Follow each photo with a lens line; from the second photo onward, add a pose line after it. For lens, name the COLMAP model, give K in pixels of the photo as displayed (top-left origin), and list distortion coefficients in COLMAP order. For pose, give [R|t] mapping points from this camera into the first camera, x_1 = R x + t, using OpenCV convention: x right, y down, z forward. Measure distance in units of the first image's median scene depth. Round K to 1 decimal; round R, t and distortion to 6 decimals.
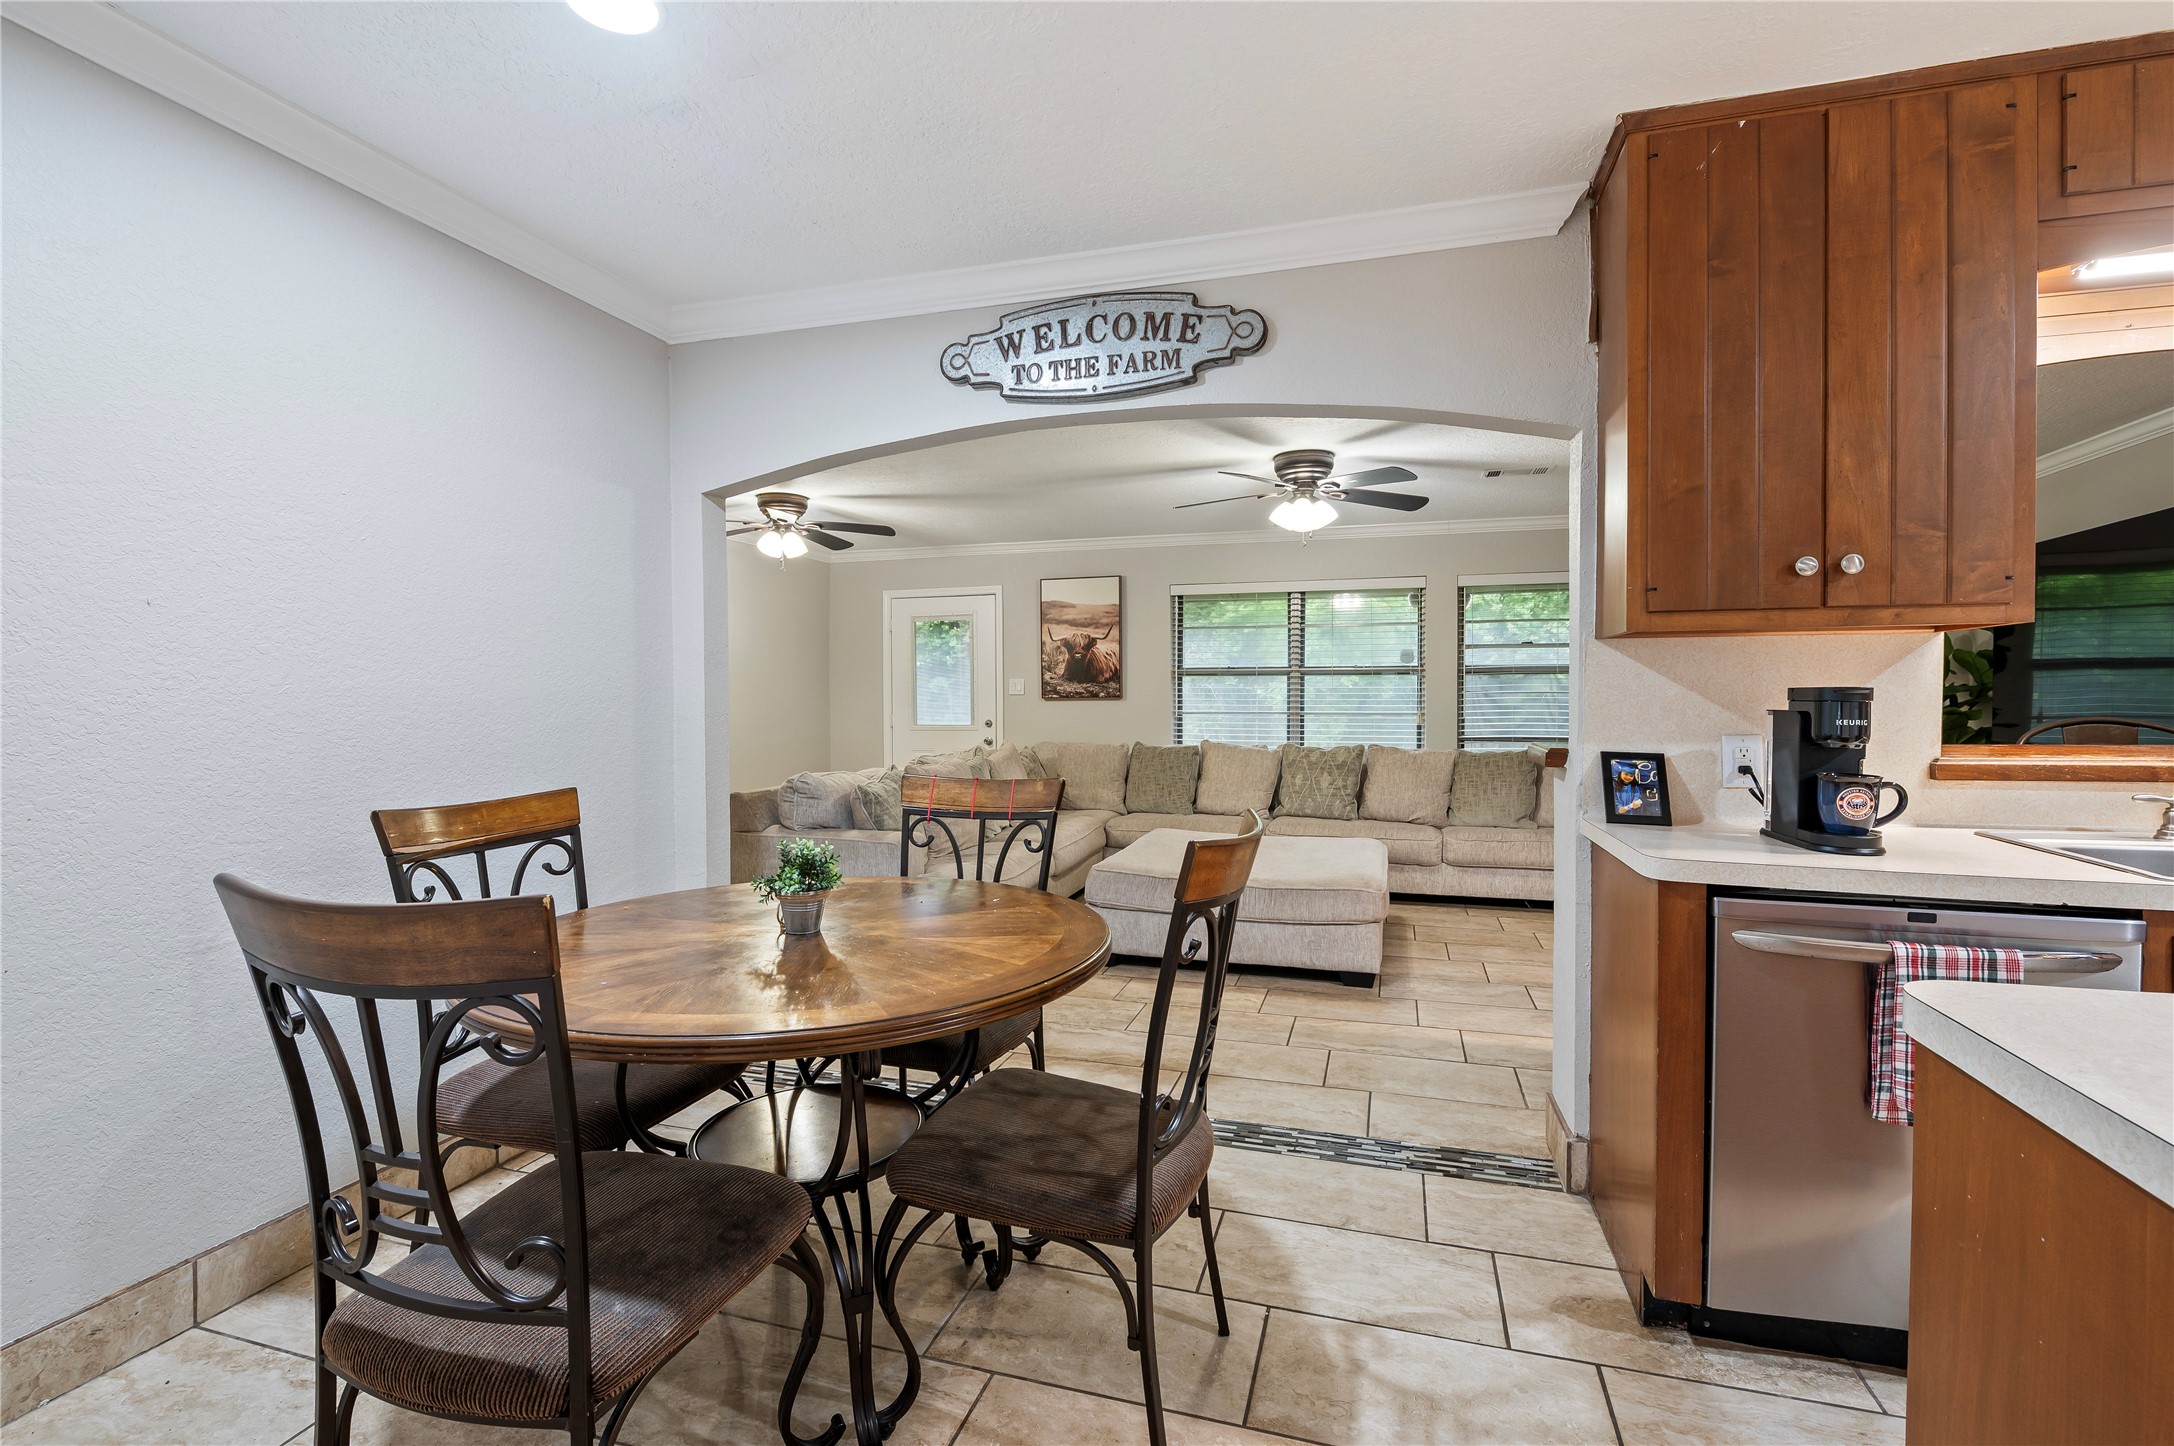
lens RADIAL K [[985.7, 0, 1081.0], [0, 985.7, 712.9], [0, 0, 1]] dist [-0.007060, -0.001233]
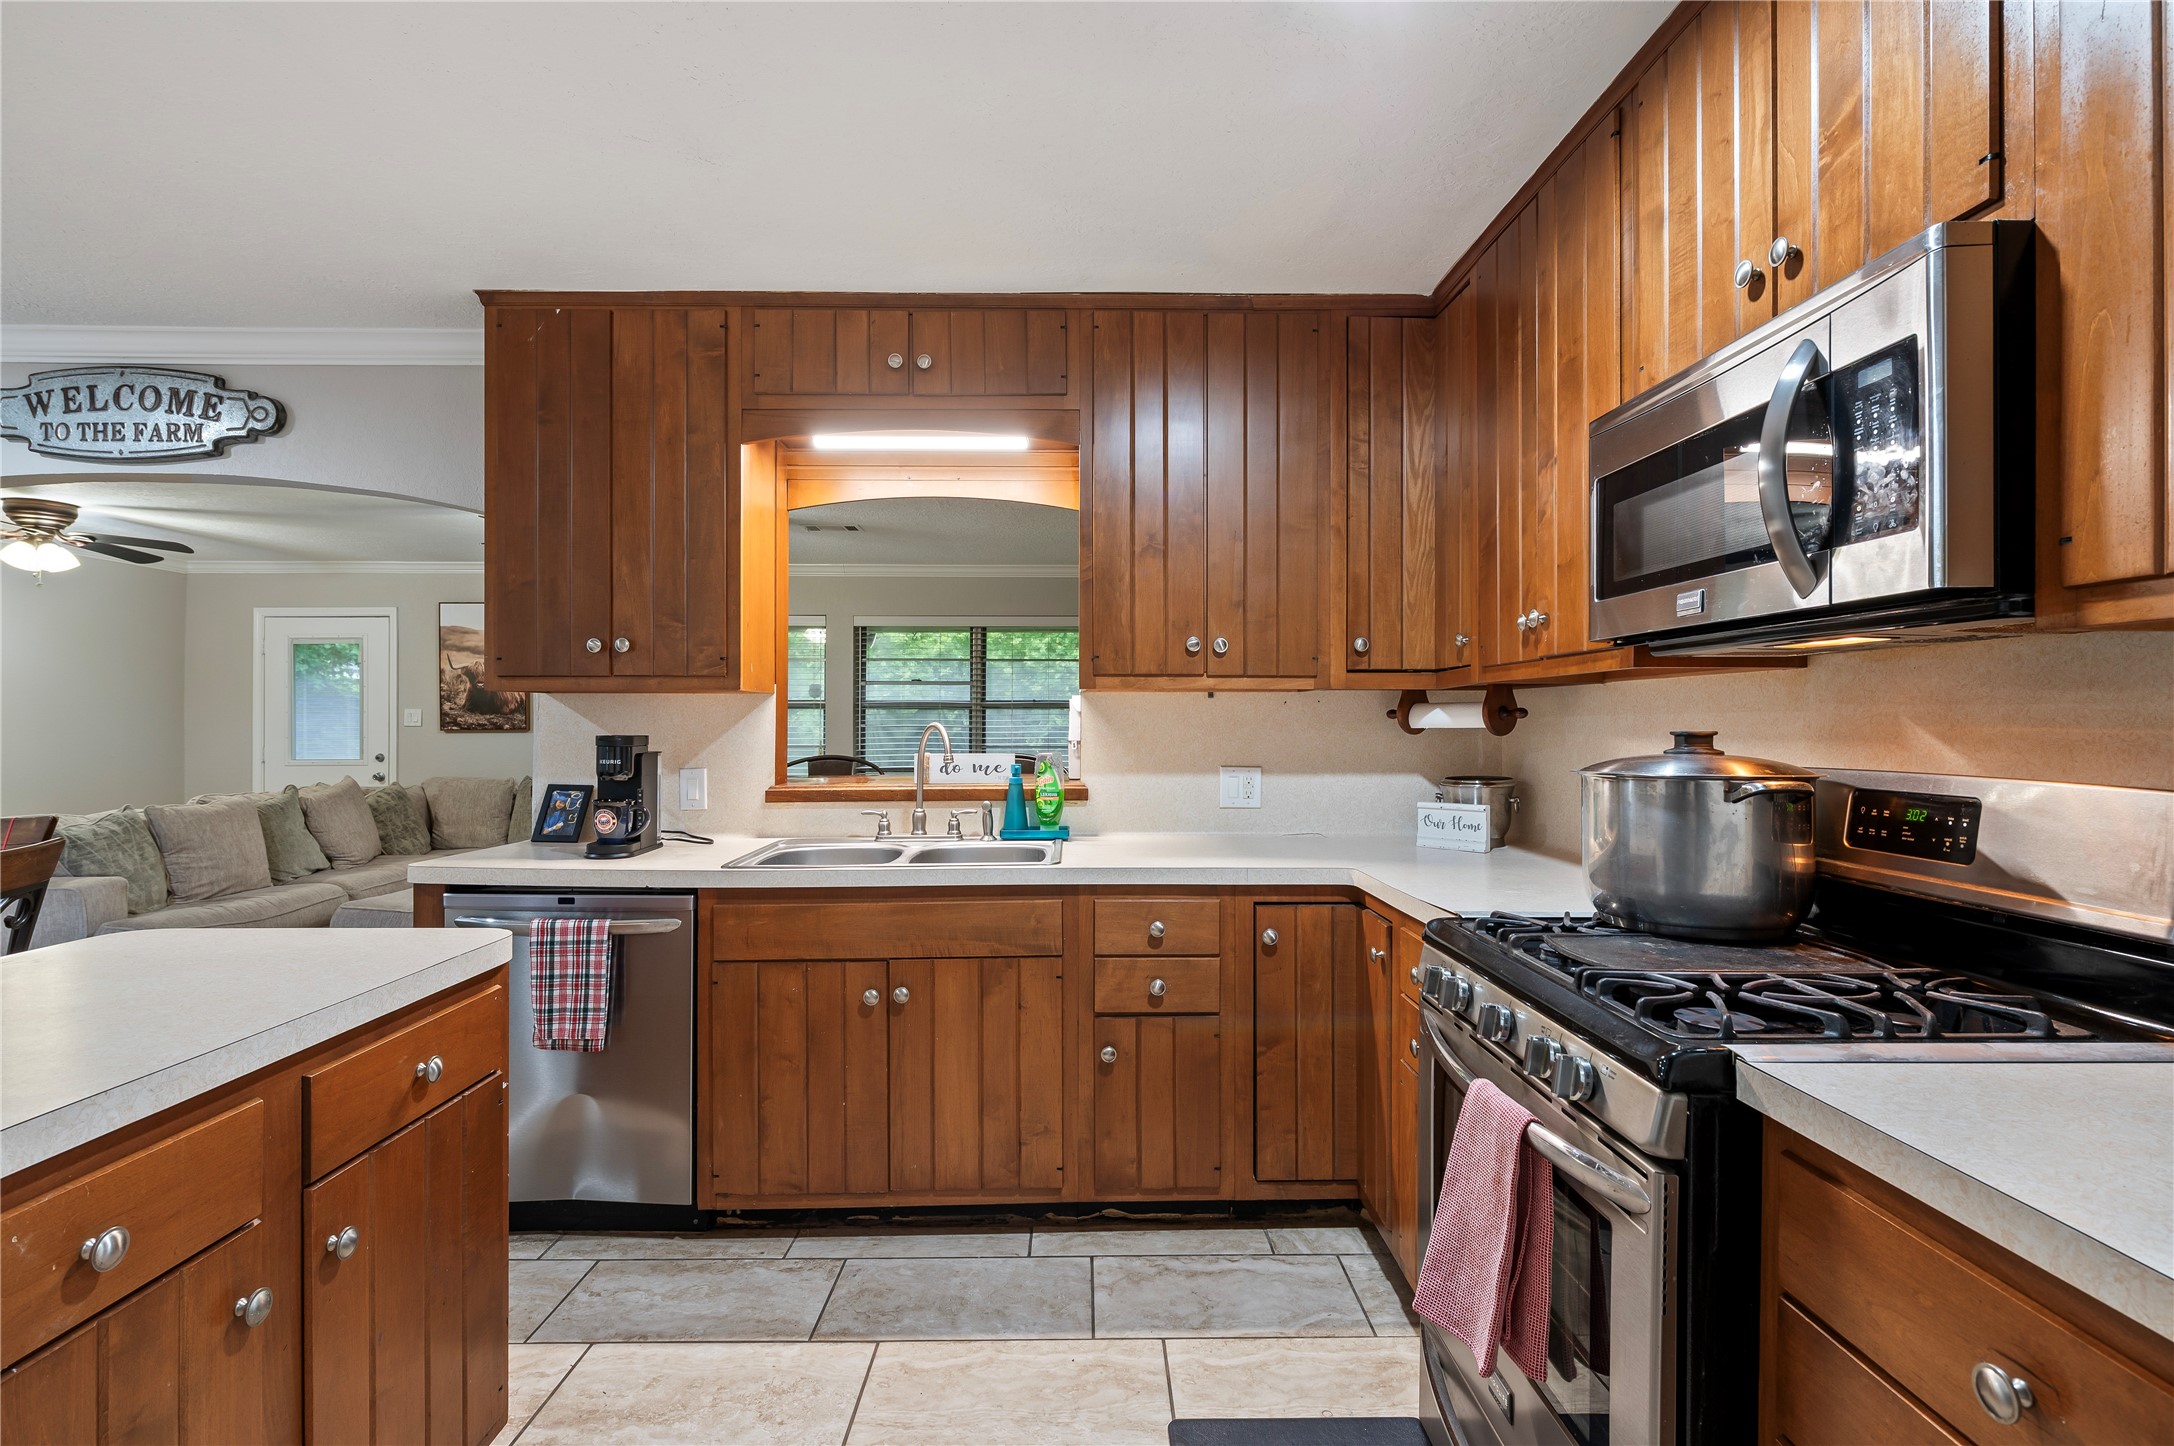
lens RADIAL K [[1073.3, 0, 1123.4], [0, 1073.3, 716.2], [0, 0, 1]] dist [-0.006395, 0.000436]
pose [[0.950879, 0.004745, 0.309526, 0.687545], [0.001900, 0.999774, -0.021164, -0.014048], [-0.309557, 0.020712, 0.950655, -0.436254]]
